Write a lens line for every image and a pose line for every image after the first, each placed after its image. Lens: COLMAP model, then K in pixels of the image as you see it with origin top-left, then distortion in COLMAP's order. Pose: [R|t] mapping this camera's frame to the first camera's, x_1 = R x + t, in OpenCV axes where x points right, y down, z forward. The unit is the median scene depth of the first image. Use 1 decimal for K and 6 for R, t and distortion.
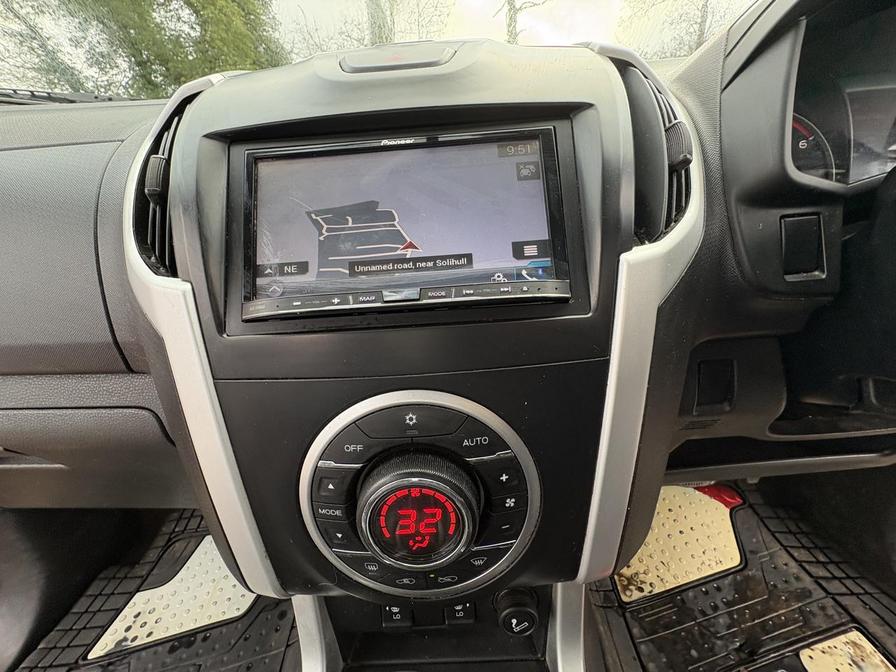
lens RADIAL K [[355.7, 0, 447.0], [0, 355.7, 335.9], [0, 0, 1]] dist [0.000689, -0.000044]
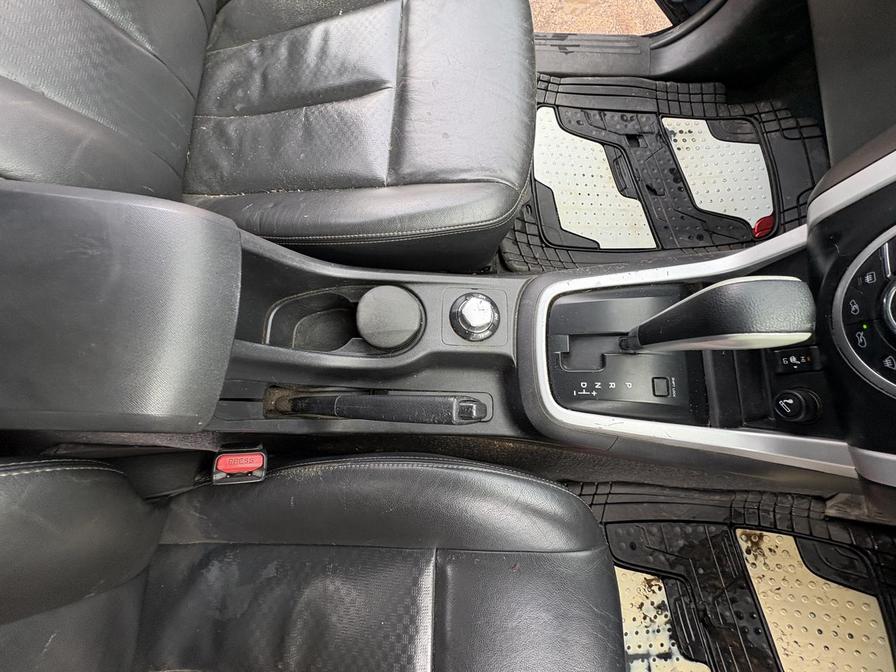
lens RADIAL K [[355.7, 0, 447.0], [0, 355.7, 335.9], [0, 0, 1]] dist [0.000689, -0.000044]
pose [[-0.025683, 0.991197, -0.129877, 0.067515], [-0.414244, 0.107689, 0.903773, 0.056472], [0.909804, 0.077012, 0.407832, -0.297663]]
